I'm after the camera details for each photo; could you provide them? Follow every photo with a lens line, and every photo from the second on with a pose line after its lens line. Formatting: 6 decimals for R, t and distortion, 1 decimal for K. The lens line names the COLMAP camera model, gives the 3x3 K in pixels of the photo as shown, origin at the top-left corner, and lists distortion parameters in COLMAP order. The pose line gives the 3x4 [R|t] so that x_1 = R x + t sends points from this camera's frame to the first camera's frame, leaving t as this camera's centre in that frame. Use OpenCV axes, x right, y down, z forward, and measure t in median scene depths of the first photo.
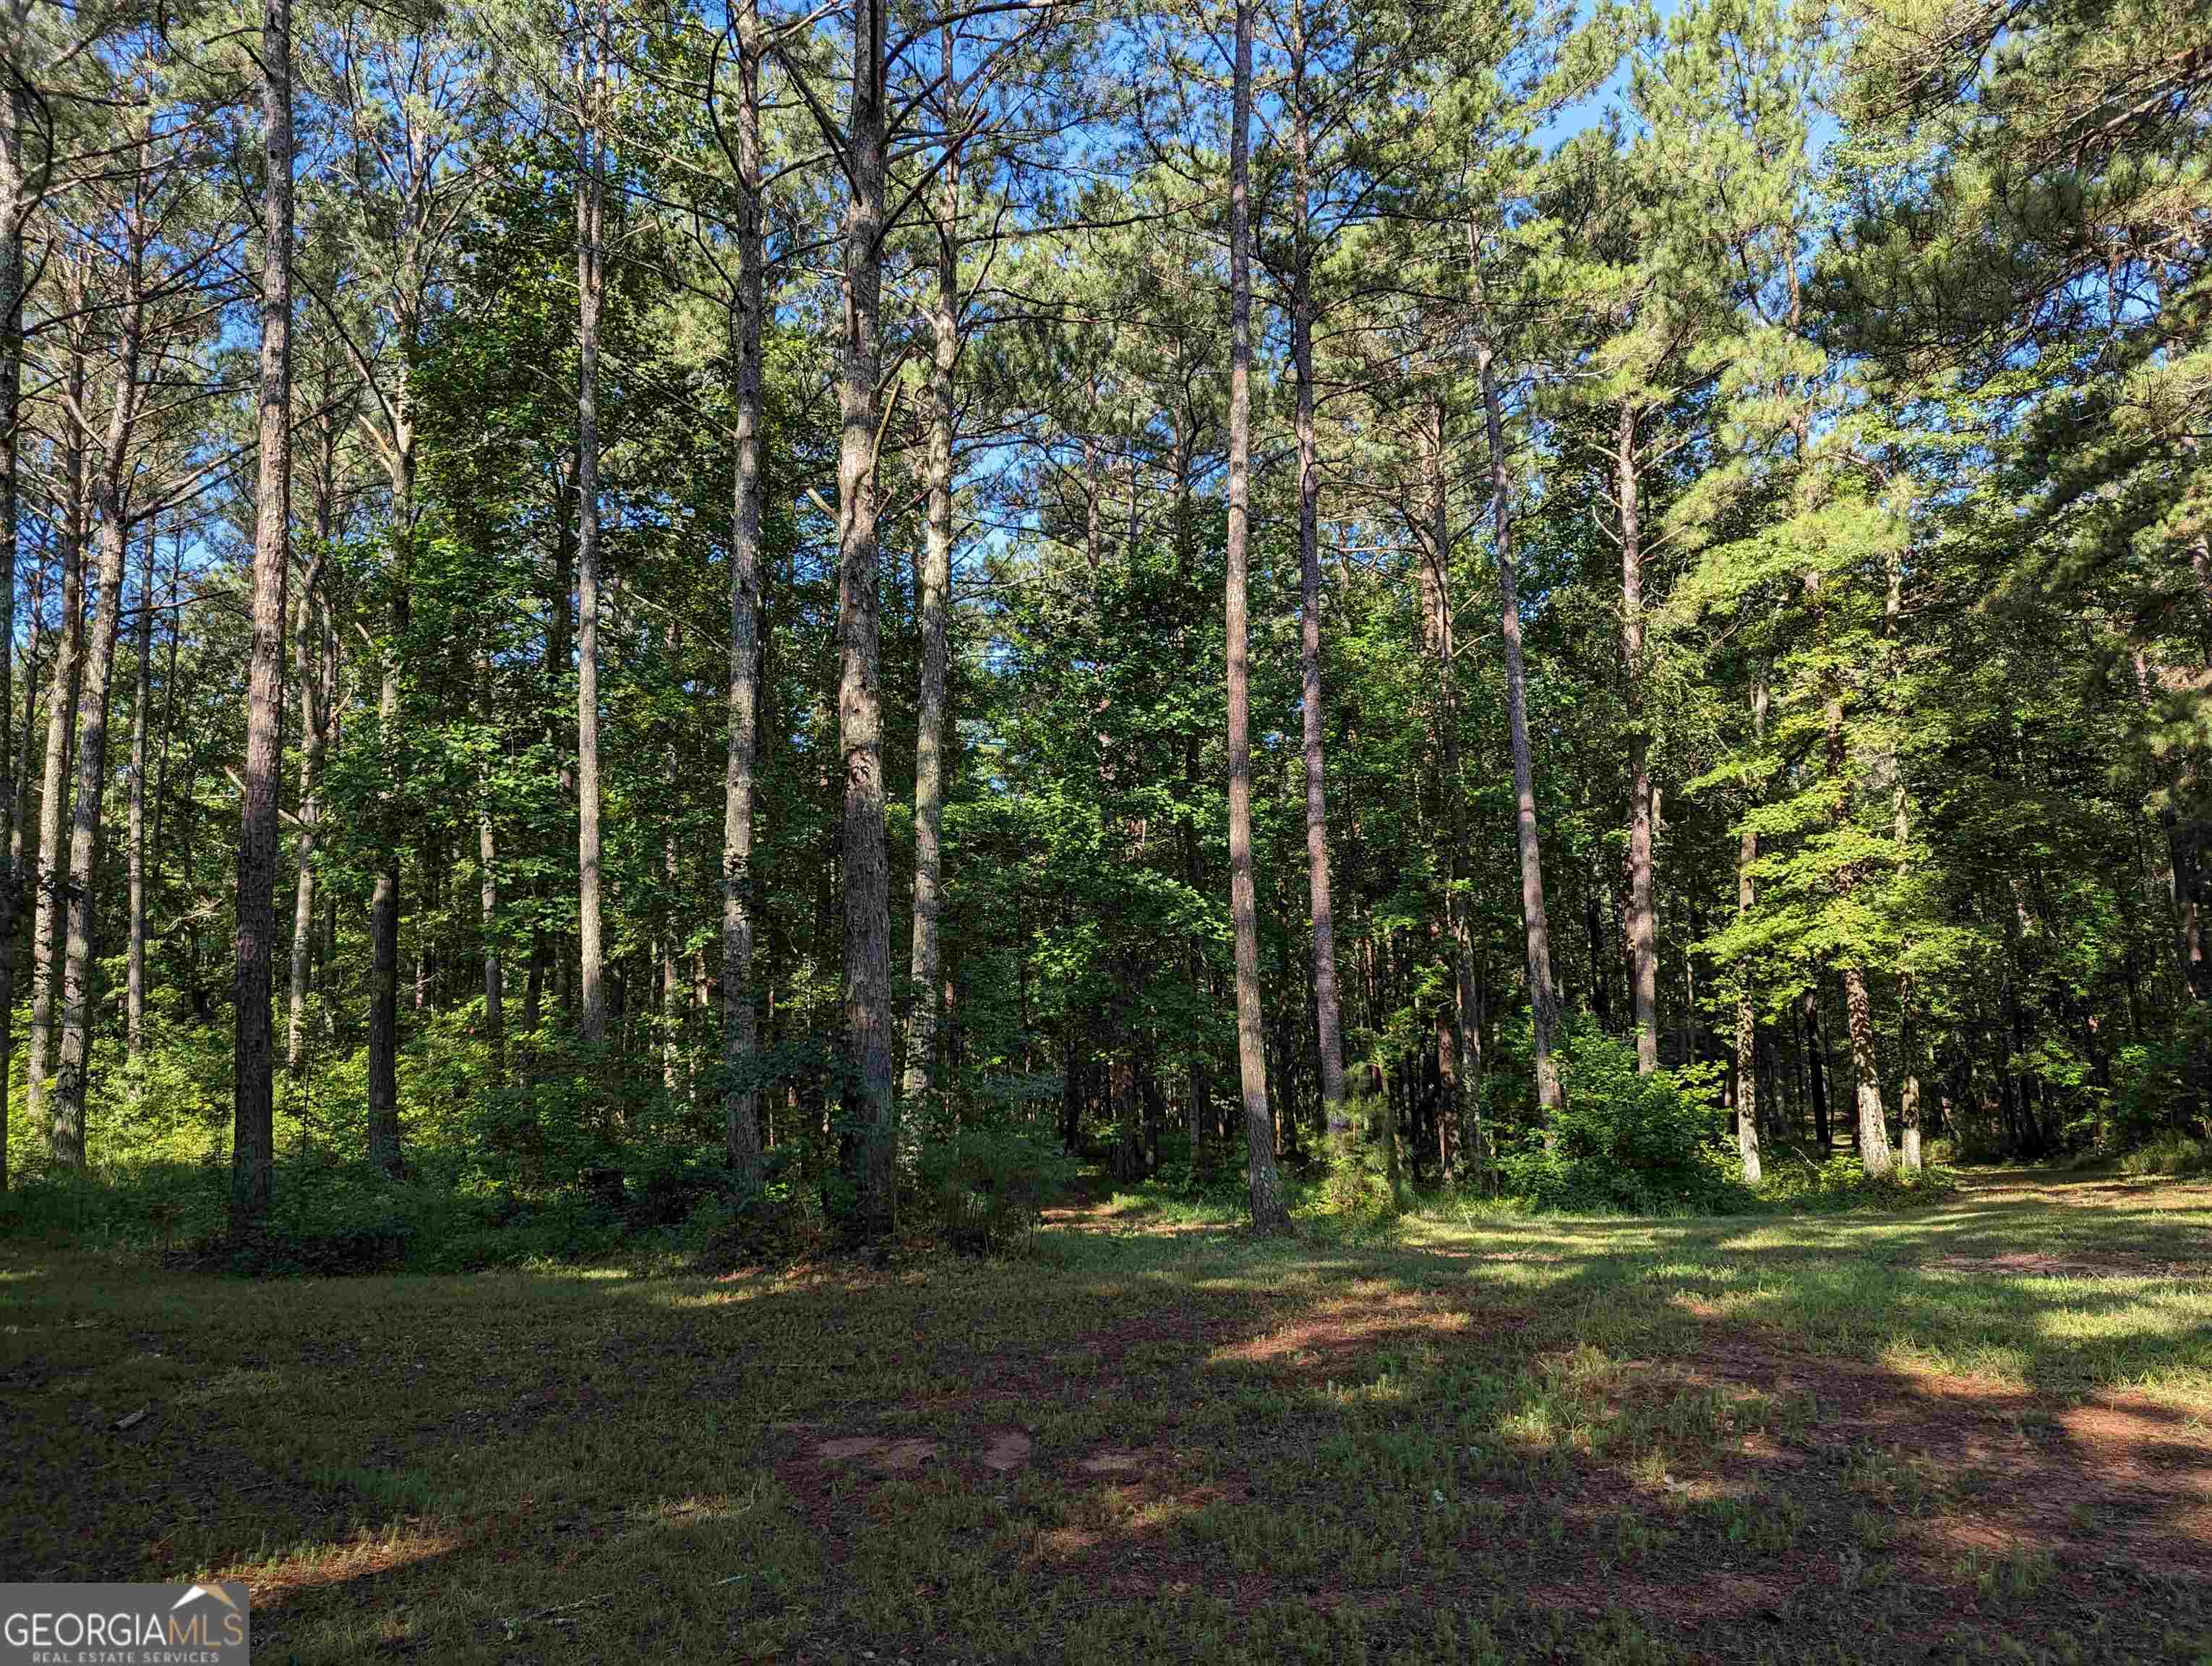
lens RADIAL K [[1579.4, 0, 1109.3], [0, 1579.4, 851.2], [0, 0, 1]] dist [0.073757, -0.067632]
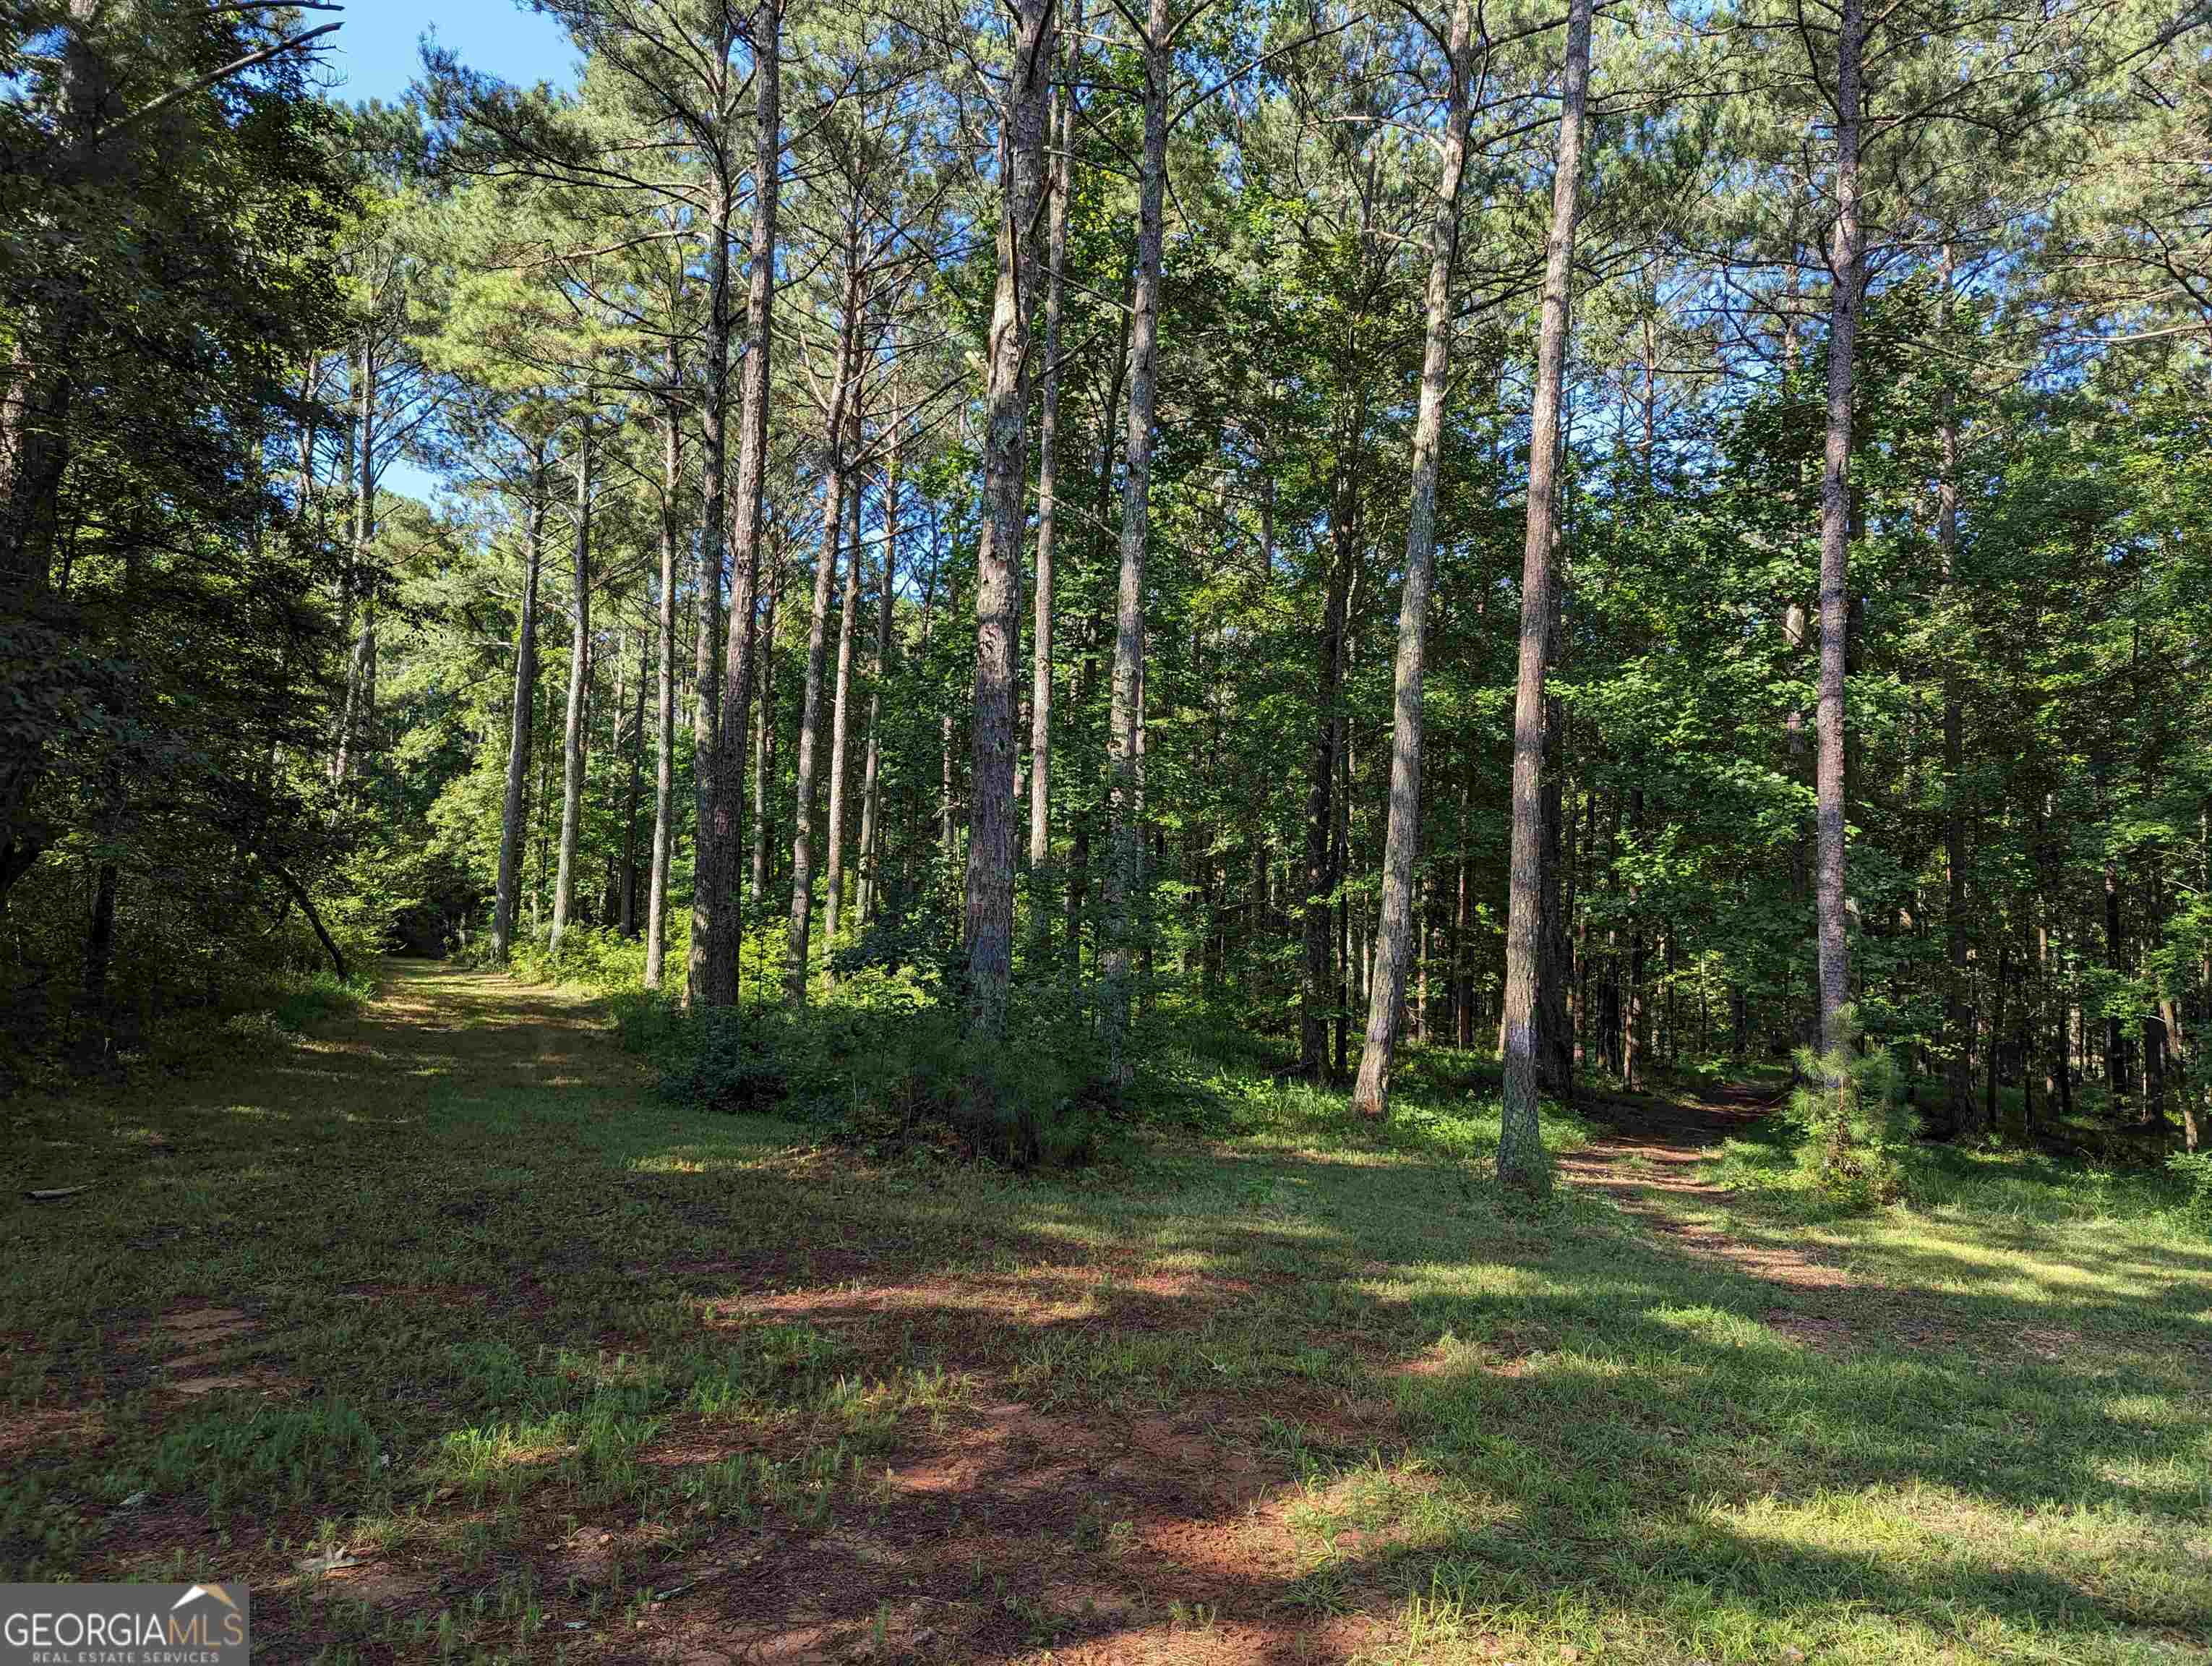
lens RADIAL K [[1563.3, 0, 1127.3], [0, 1563.3, 838.5], [0, 0, 1]] dist [0.073354, -0.067323]
pose [[0.847064, 0.022645, -0.531007, 0.220134], [0.005356, 0.998677, 0.051133, 0.009103], [0.531463, -0.046157, 0.845823, 0.131338]]
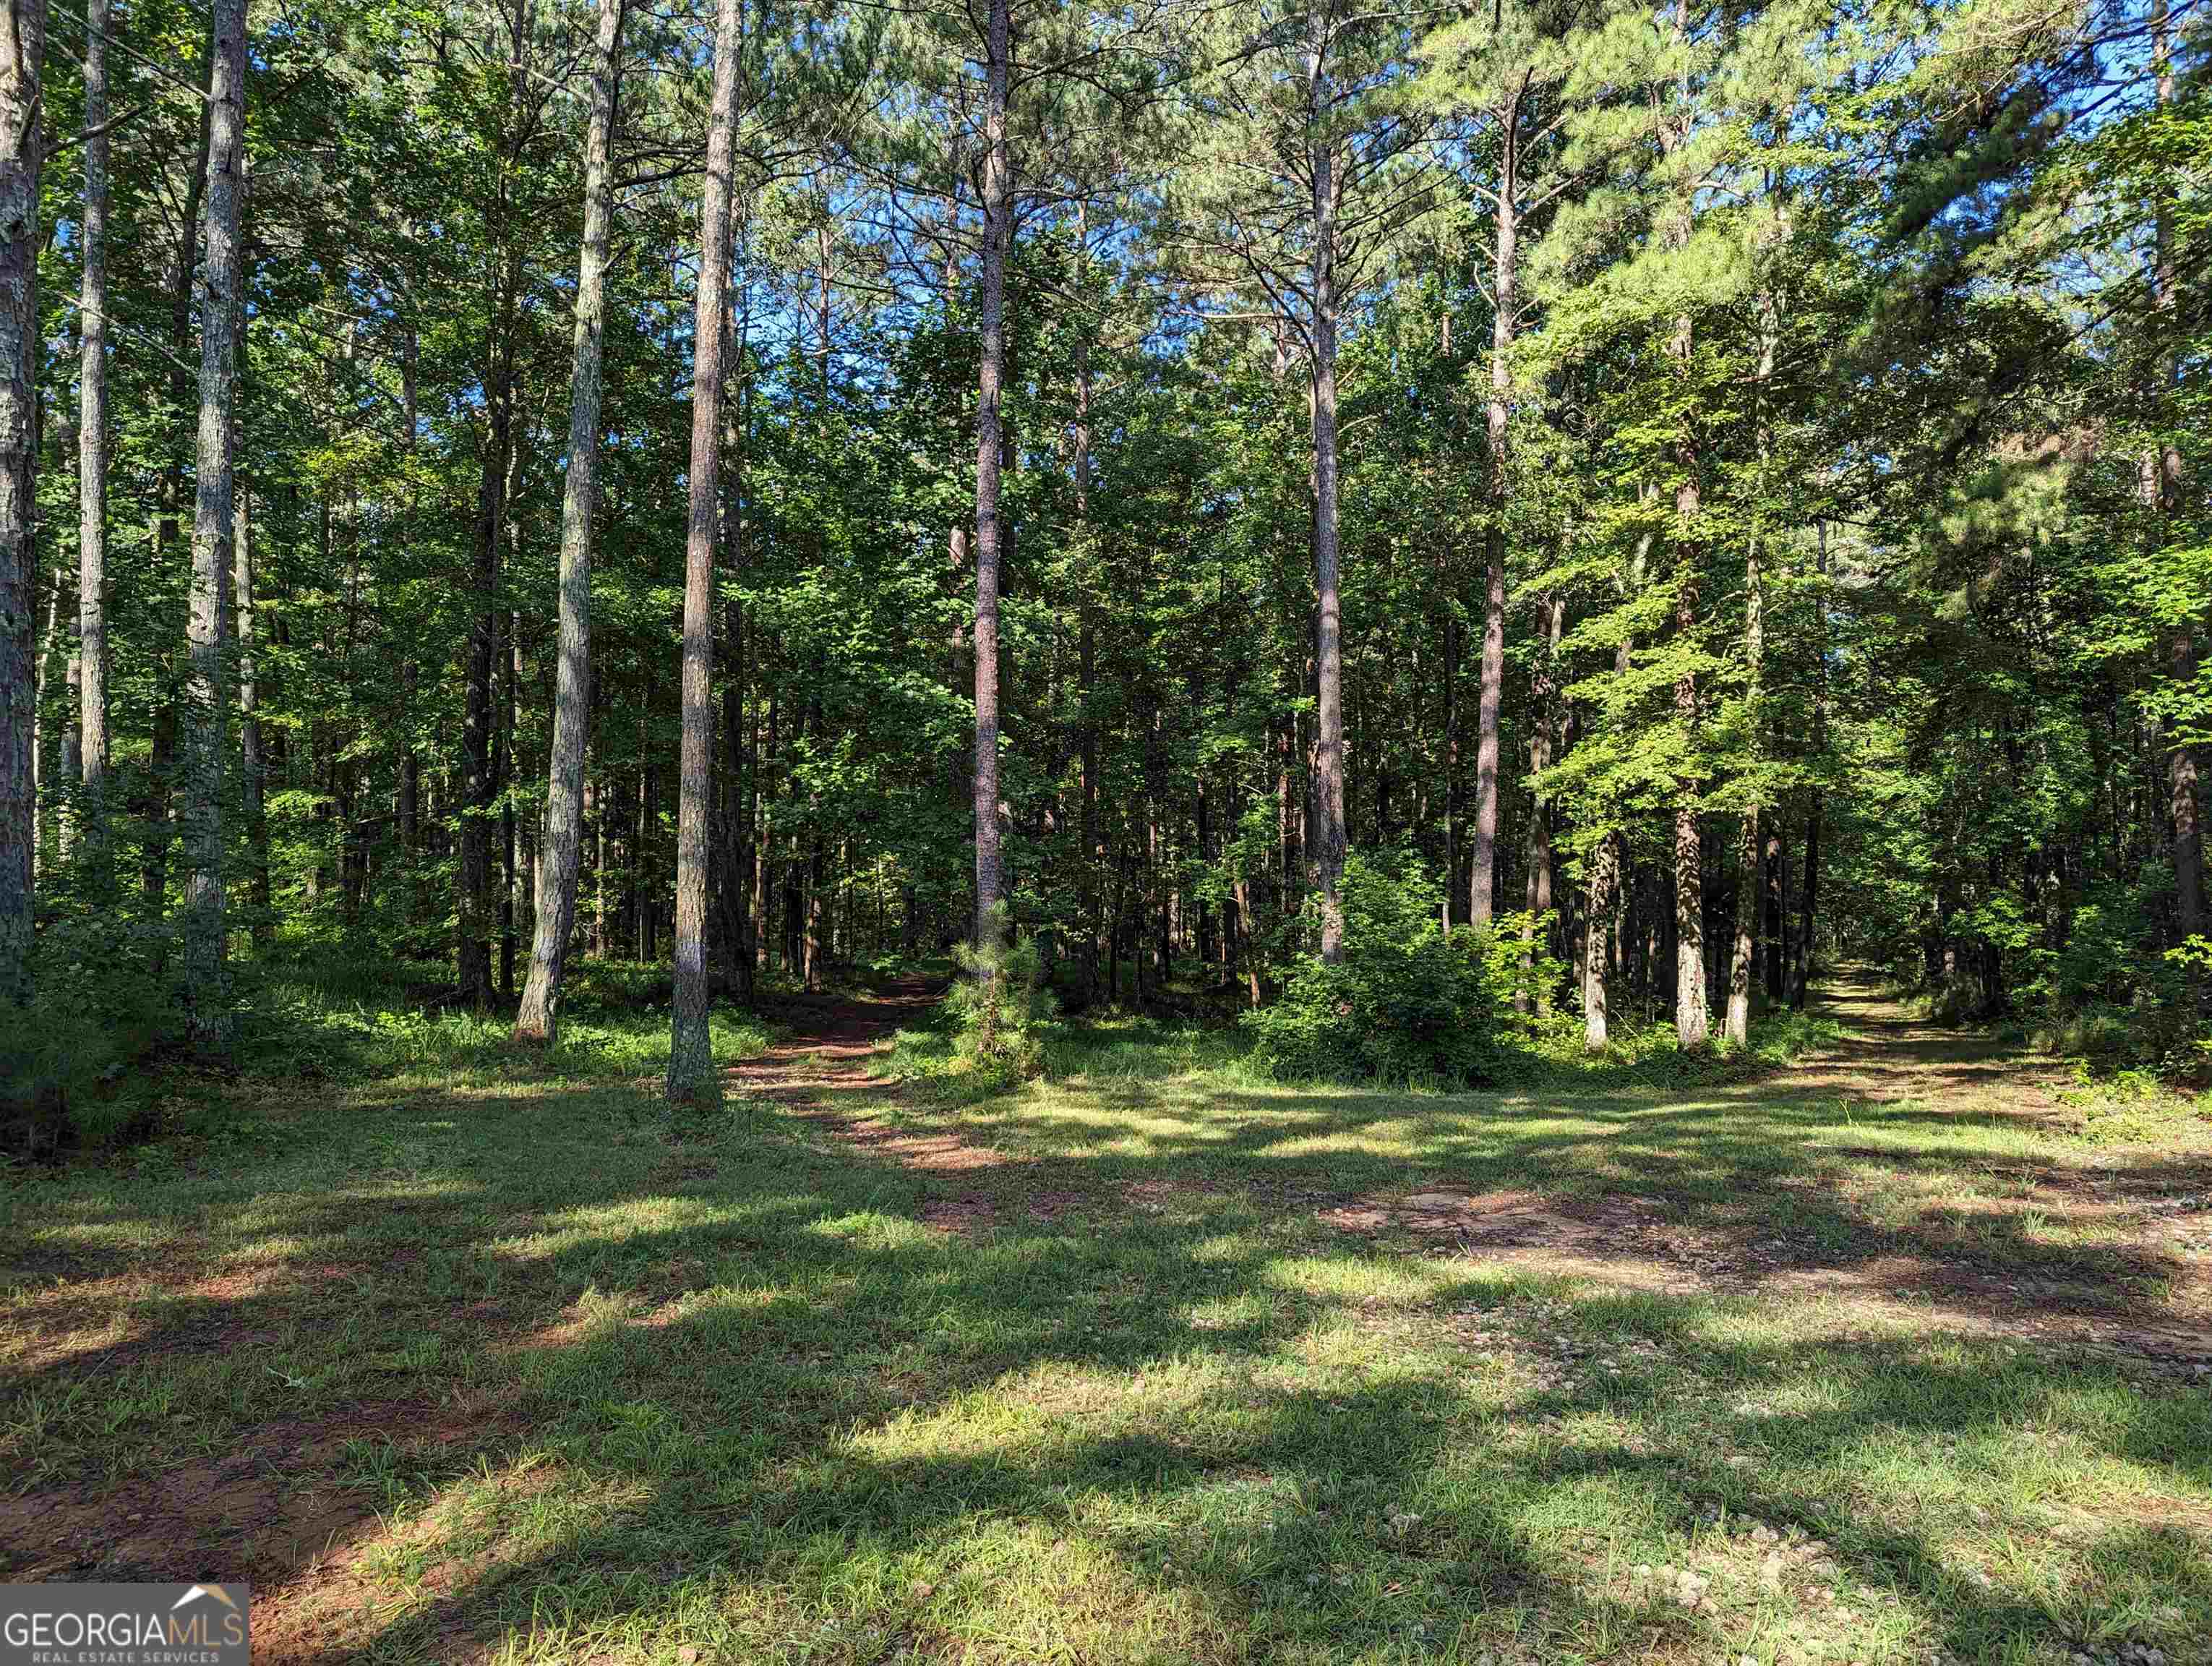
lens RADIAL K [[1563.3, 0, 1127.3], [0, 1563.3, 838.5], [0, 0, 1]] dist [0.073354, -0.067323]
pose [[0.998065, 0.033696, -0.052254, 0.219635], [-0.028078, 0.994101, 0.104757, 0.009484], [0.055475, -0.103087, 0.993124, 0.148292]]
